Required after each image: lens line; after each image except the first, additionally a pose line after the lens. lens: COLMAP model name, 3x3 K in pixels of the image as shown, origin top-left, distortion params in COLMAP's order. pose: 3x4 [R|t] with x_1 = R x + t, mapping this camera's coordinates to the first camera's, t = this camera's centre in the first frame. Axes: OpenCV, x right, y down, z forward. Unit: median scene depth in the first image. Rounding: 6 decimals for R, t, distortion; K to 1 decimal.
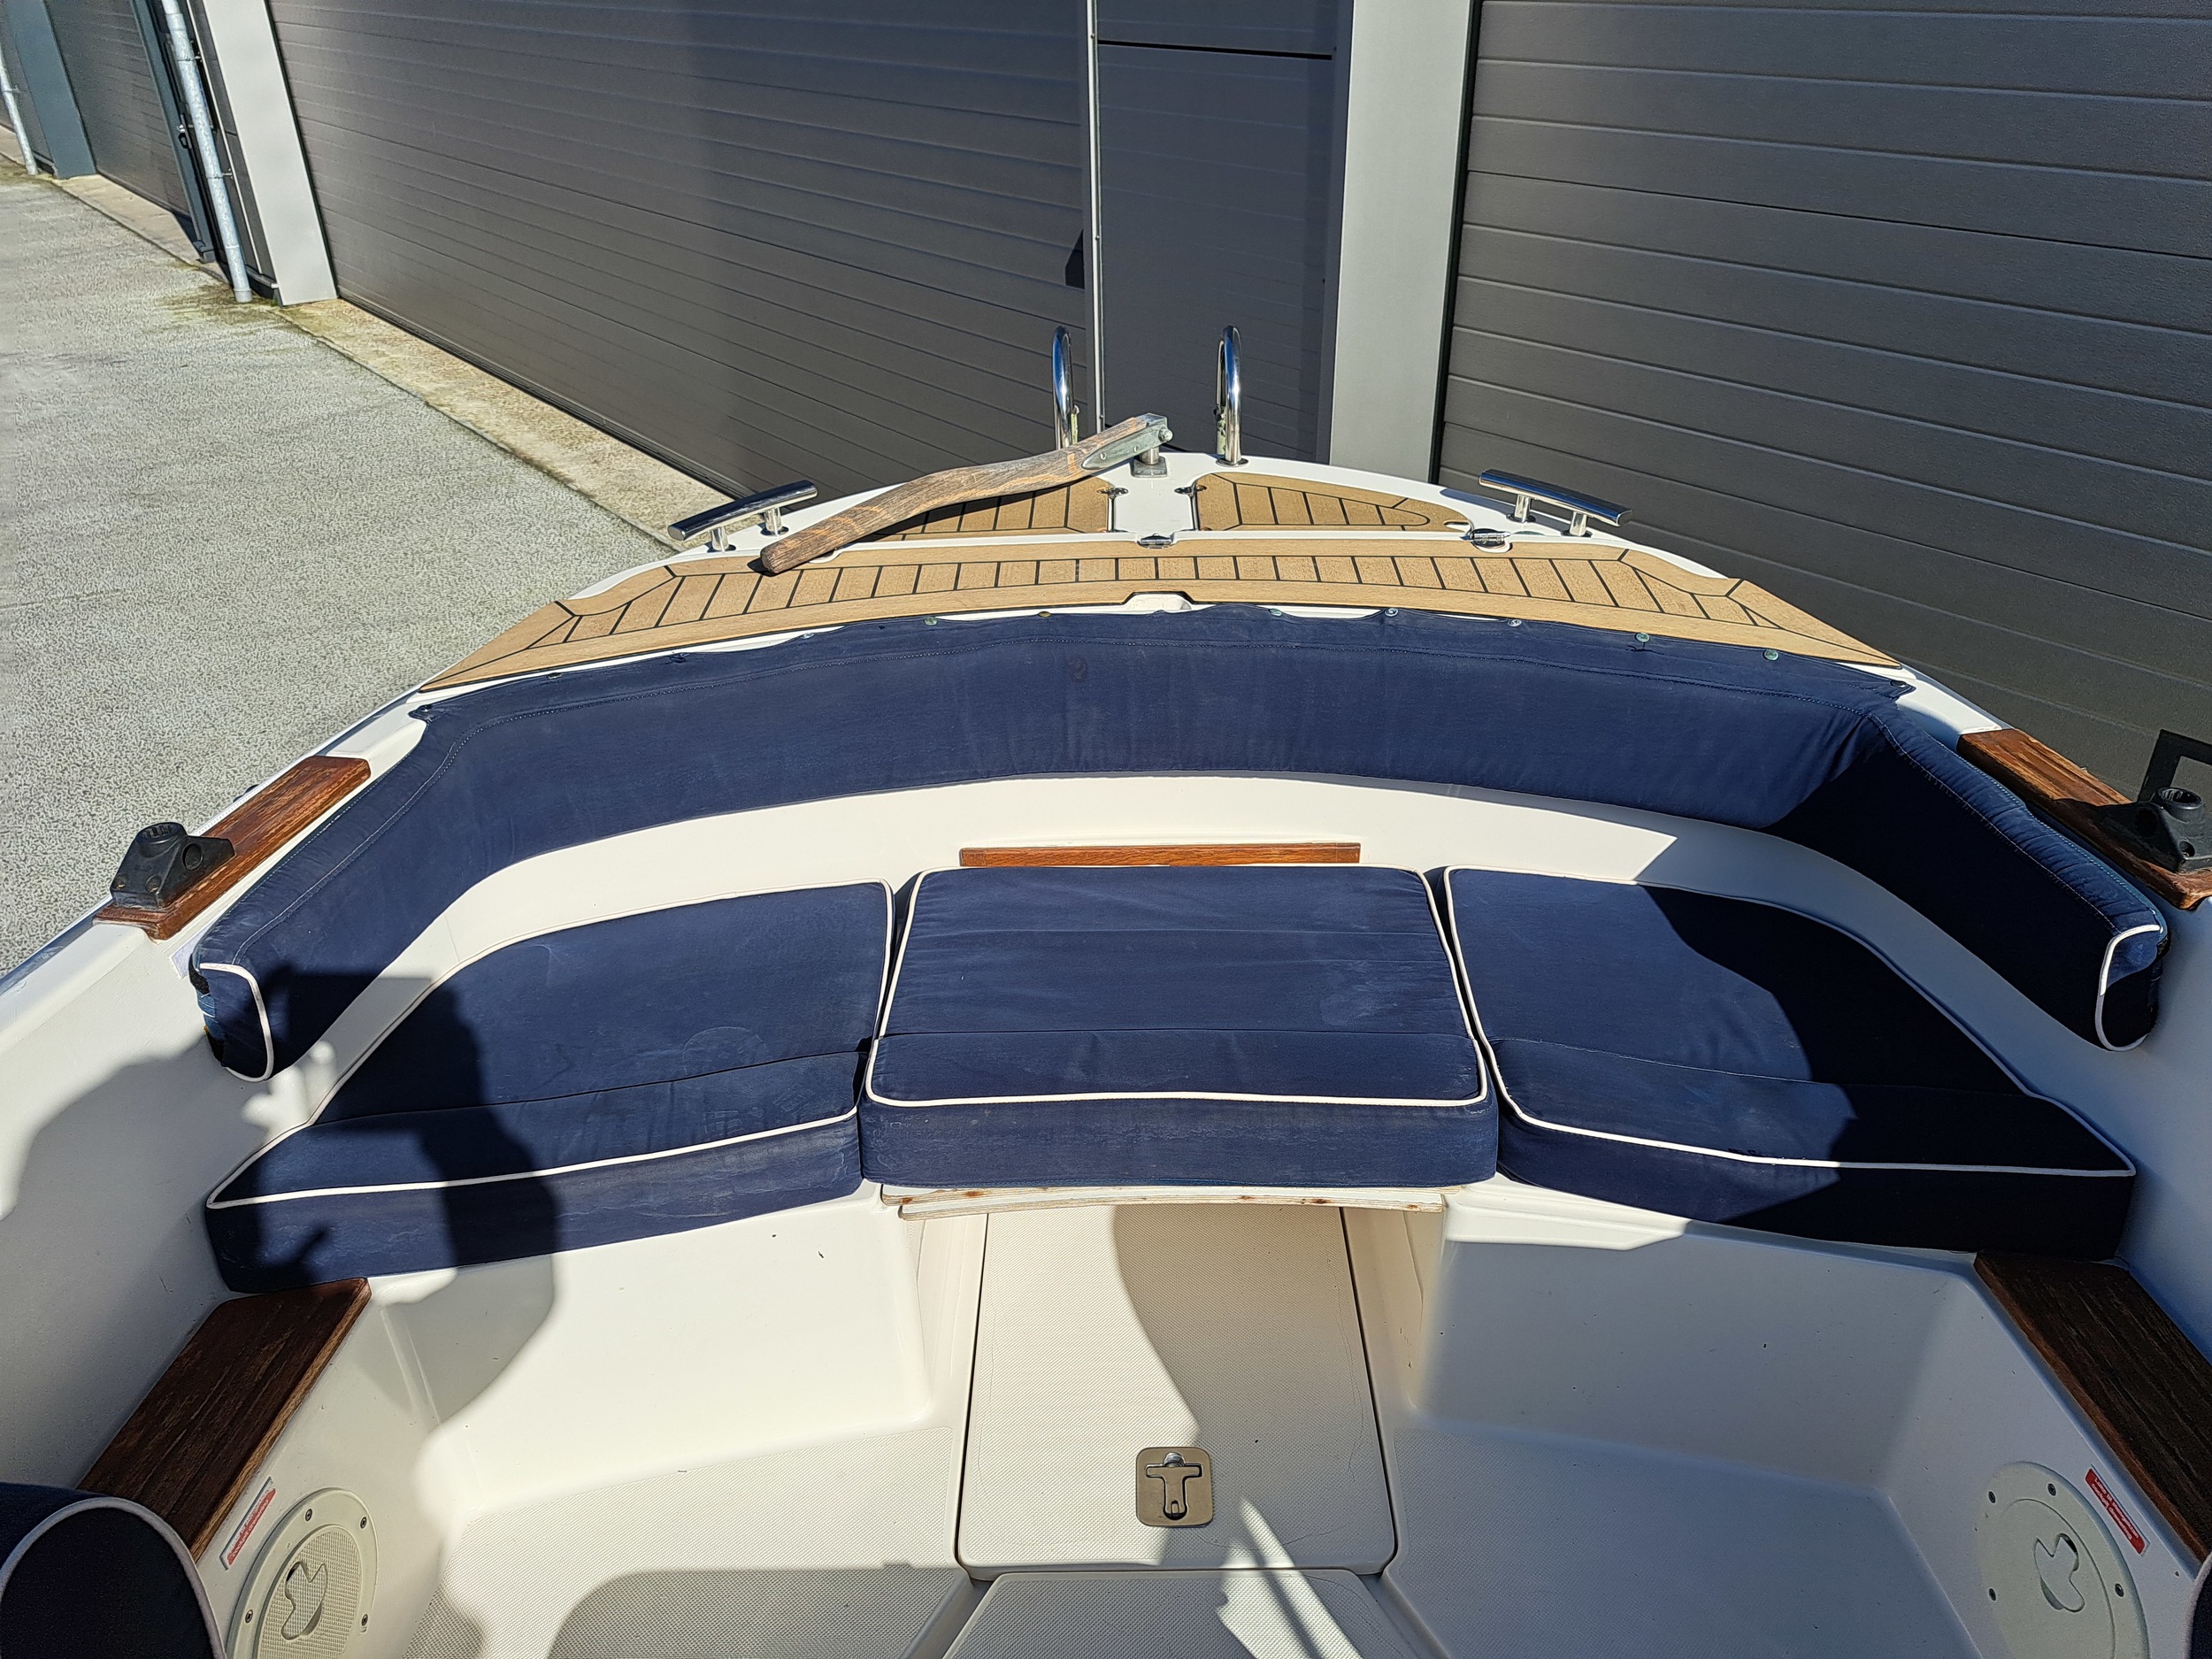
lens RADIAL K [[1576.2, 0, 1126.3], [0, 1576.2, 833.5], [0, 0, 1]] dist [0.051208, -0.035926]
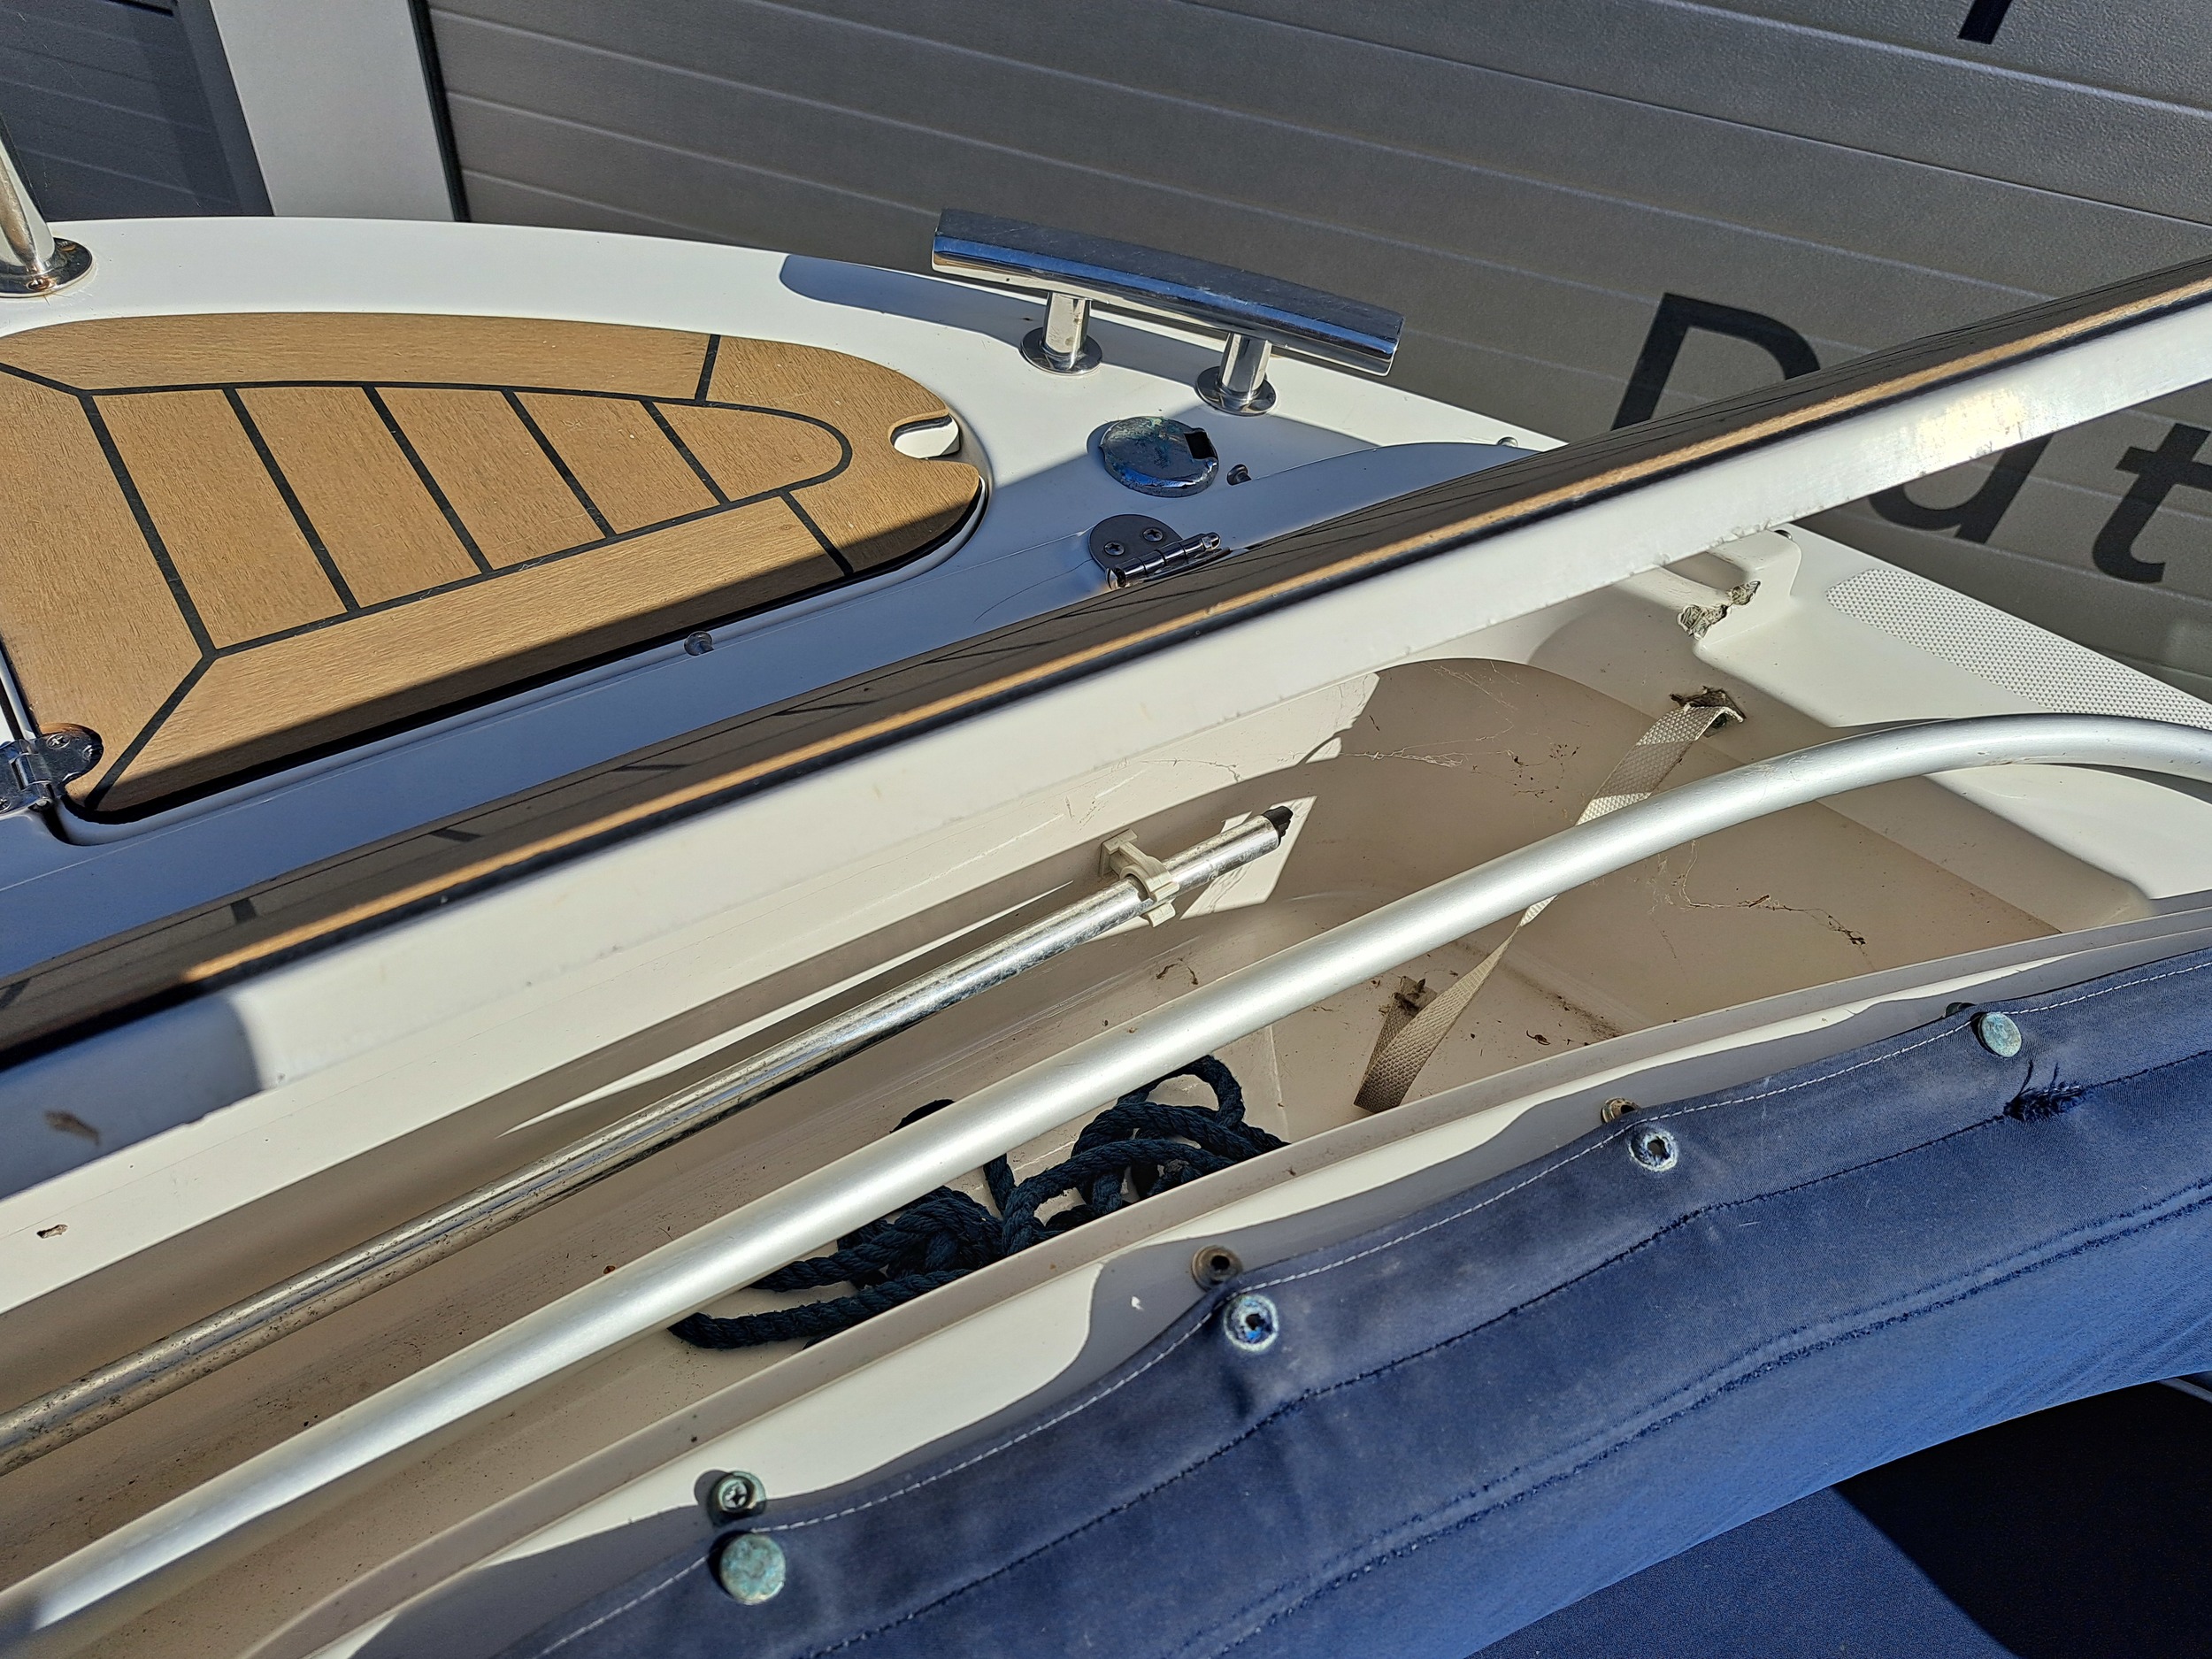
lens RADIAL K [[1576.5, 0, 1093.4], [0, 1576.5, 827.6], [0, 0, 1]] dist [0.111552, -0.125701]
pose [[0.820486, -0.365547, 0.439521, 0.059604], [0.188465, 0.898823, 0.395724, -0.223095], [-0.539708, -0.241852, 0.806364, 0.637221]]
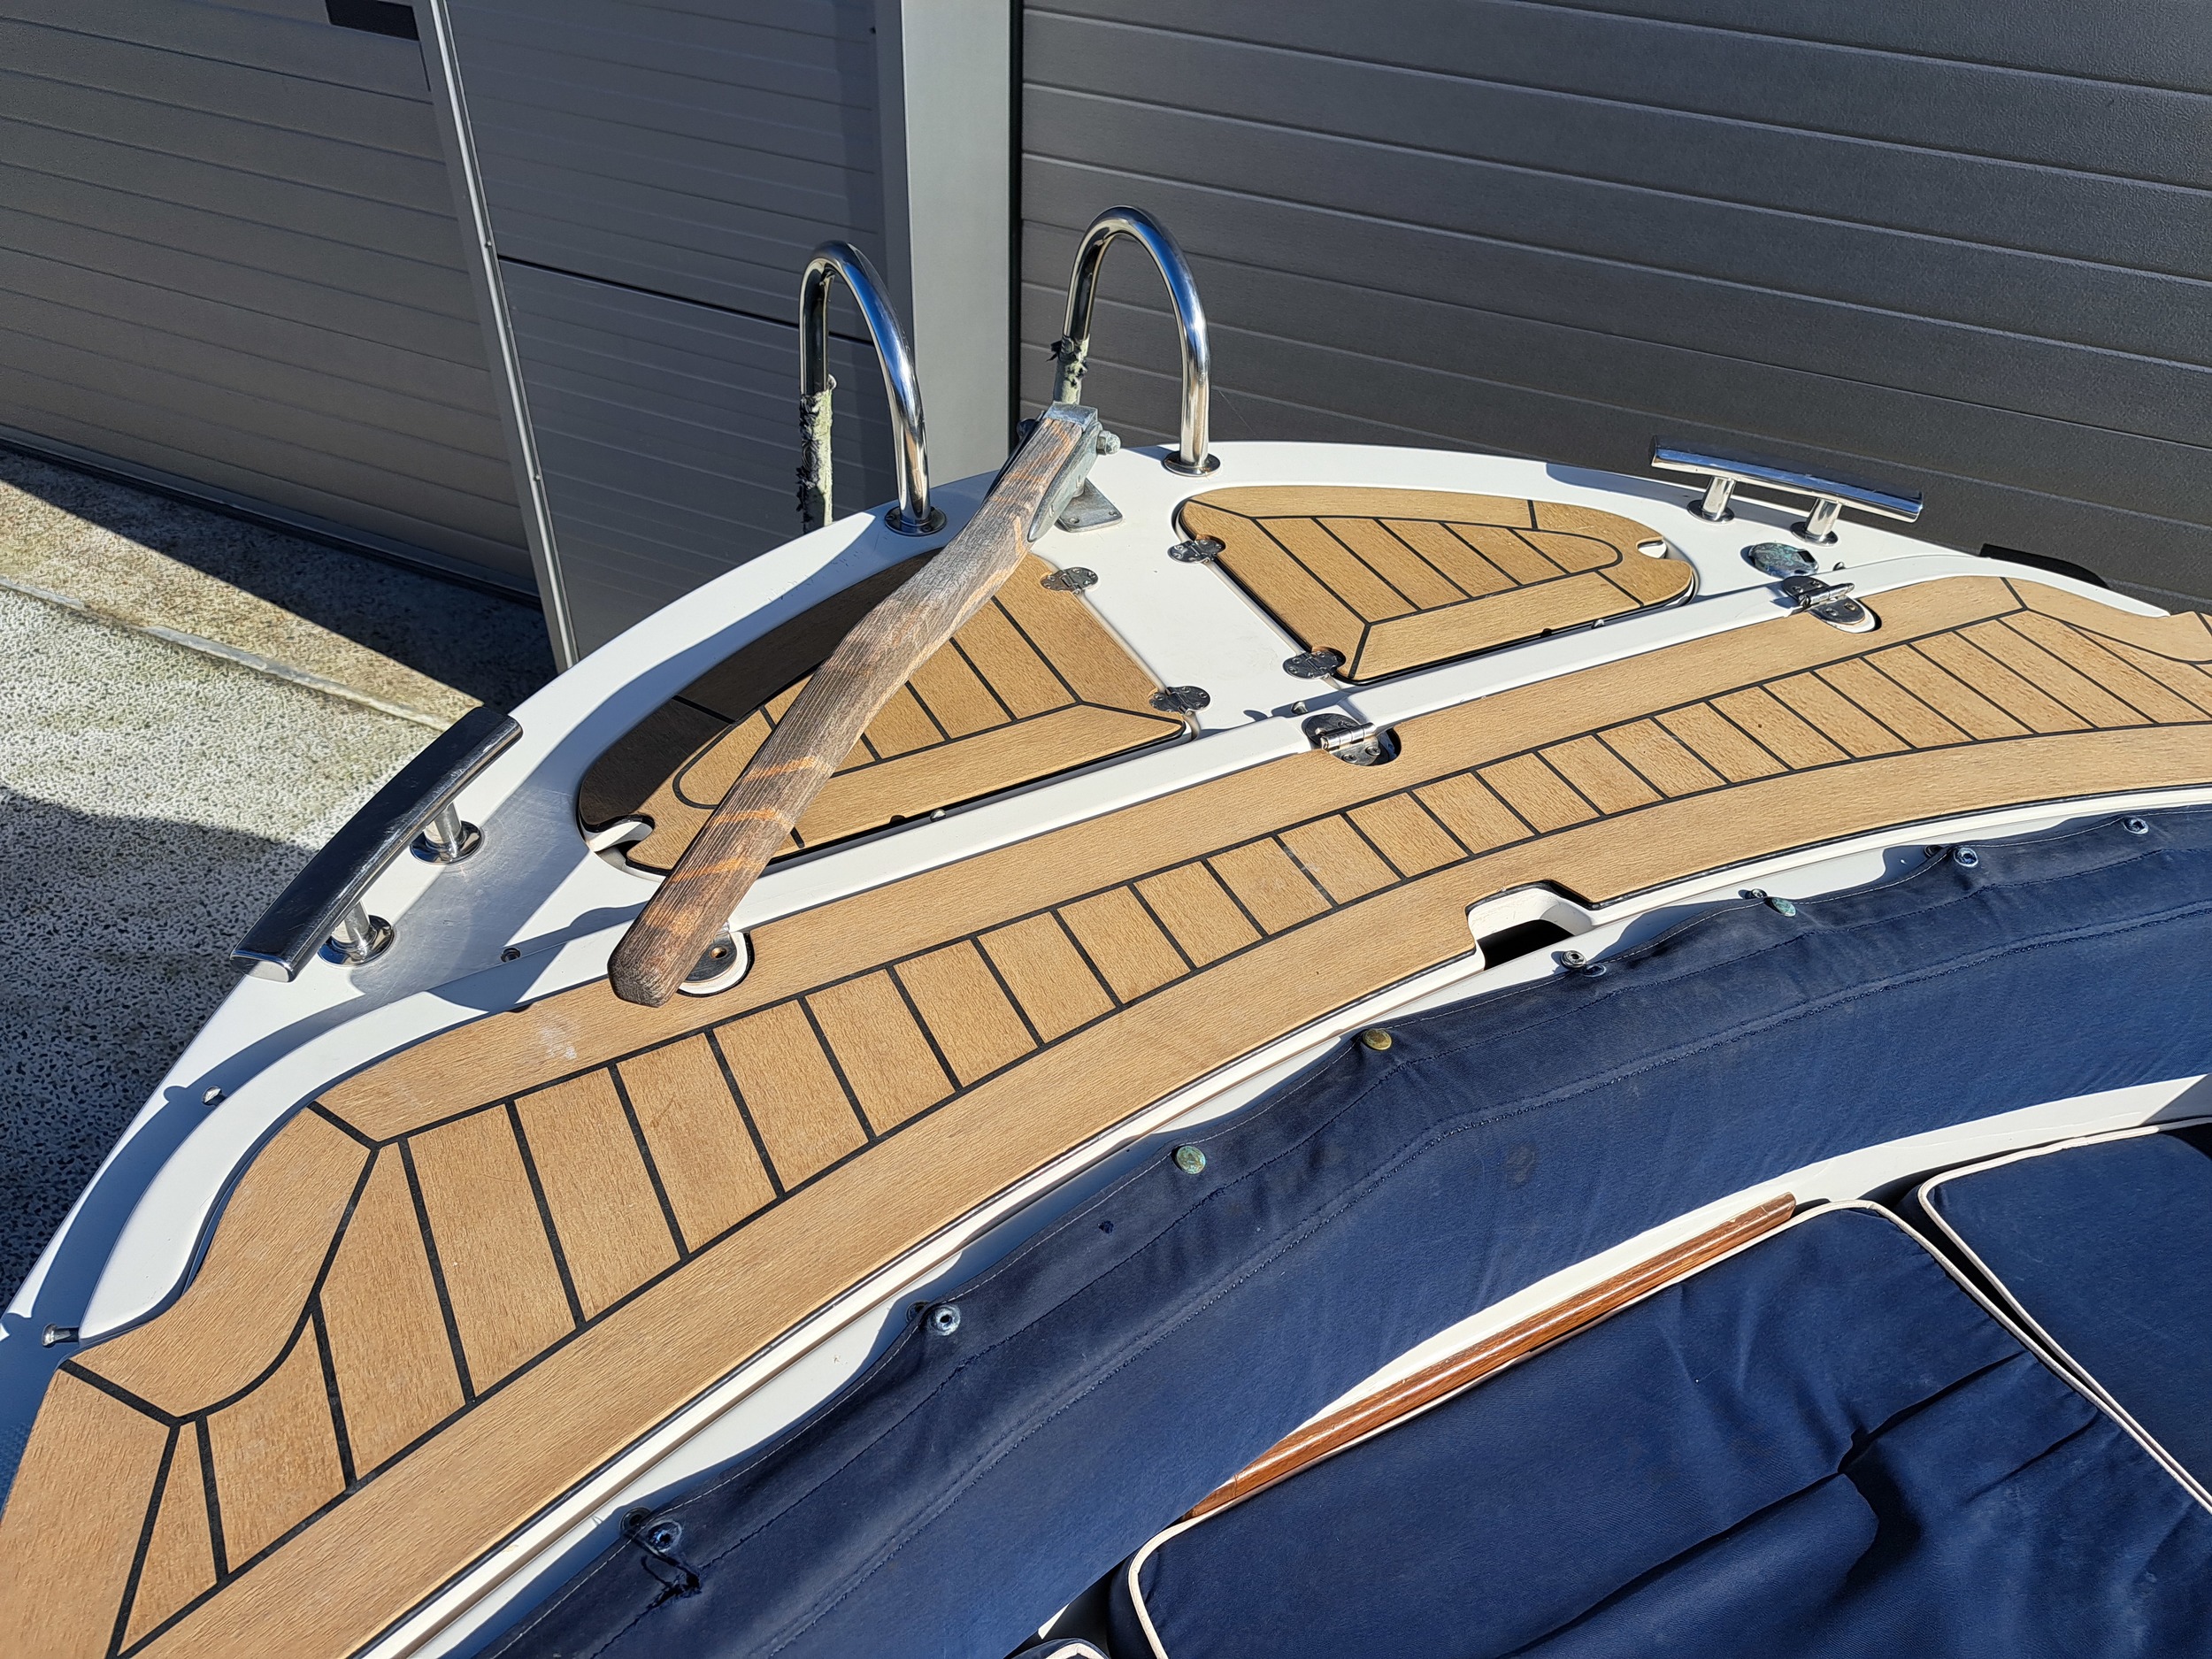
lens RADIAL K [[1587.4, 0, 1121.1], [0, 1587.4, 820.0], [0, 0, 1]] dist [0.062360, -0.065907]
pose [[0.883616, -0.252310, 0.394415, -0.213832], [0.182297, 0.961304, 0.206549, -0.234832], [-0.431267, -0.110609, 0.895418, 0.485347]]
